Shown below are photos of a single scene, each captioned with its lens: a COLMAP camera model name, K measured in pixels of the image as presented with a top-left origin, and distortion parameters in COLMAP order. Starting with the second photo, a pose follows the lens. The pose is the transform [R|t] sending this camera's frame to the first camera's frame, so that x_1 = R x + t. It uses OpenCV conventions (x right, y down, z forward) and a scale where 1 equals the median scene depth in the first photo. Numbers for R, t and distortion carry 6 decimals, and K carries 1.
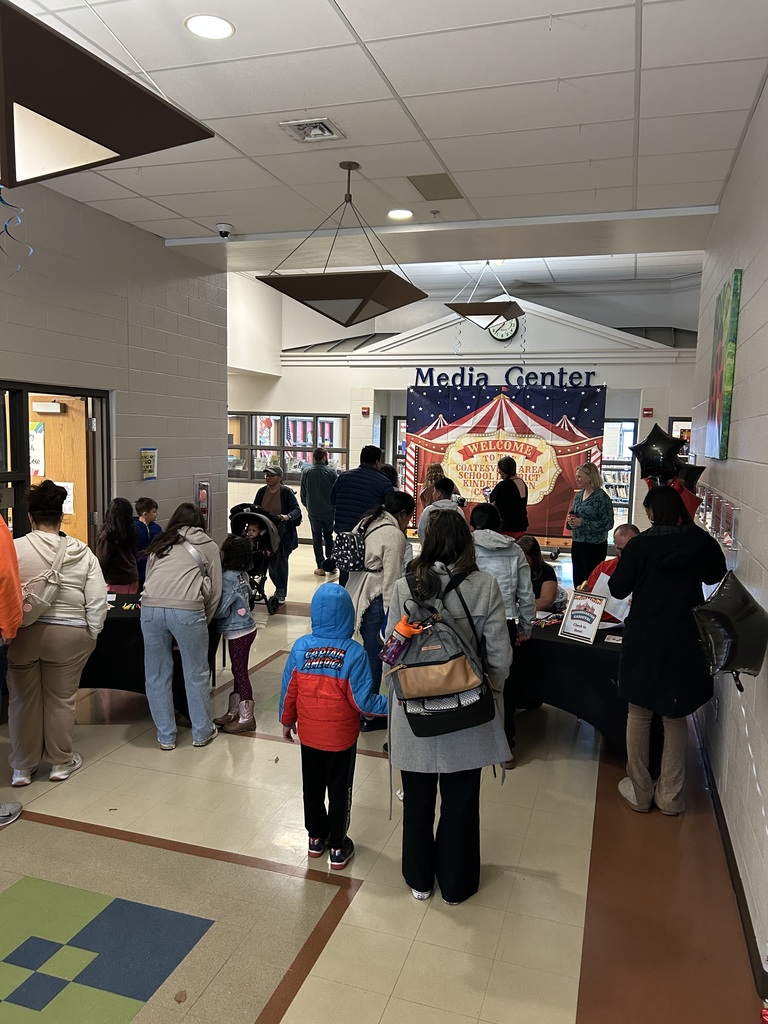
lens RADIAL K [[770.6, 0, 383.8], [0, 770.6, 513.9], [0, 0, 1]] dist [0.000722, 0.000020]
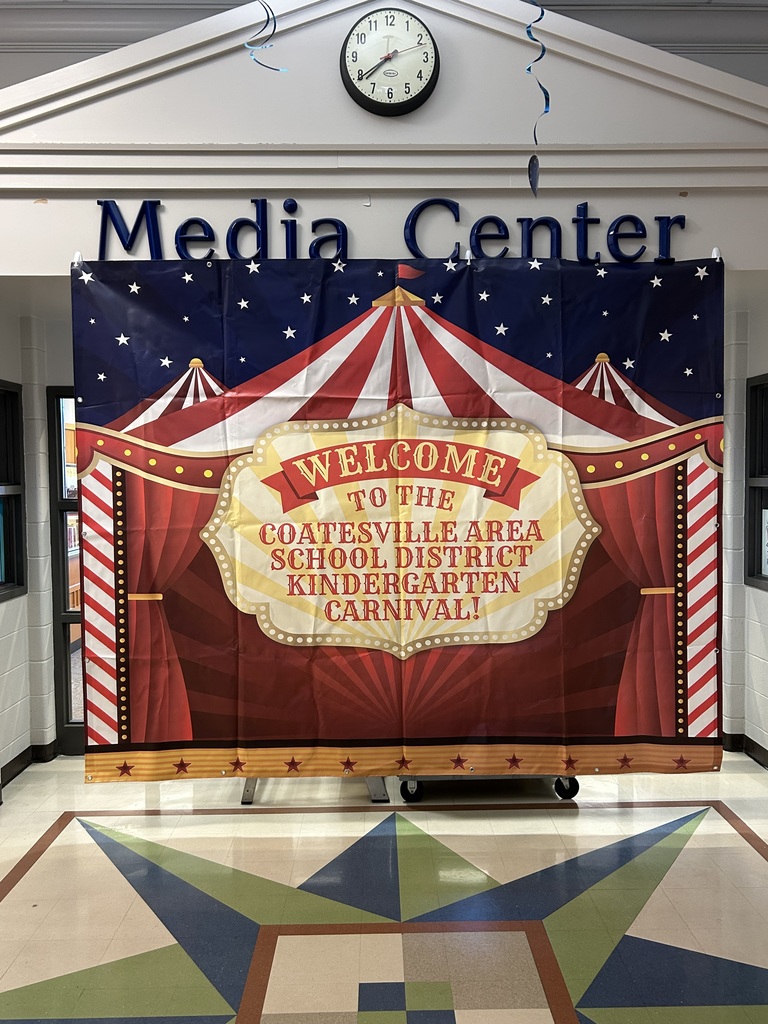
lens RADIAL K [[870.4, 0, 395.8], [0, 870.4, 551.9], [0, 0, 1]] dist [0.046267, -0.015638]
pose [[0.944743, -0.057616, 0.322710, 0.034423], [0.060424, 0.998172, 0.001317, -0.051605], [-0.322196, 0.018255, 0.946497, 0.672195]]
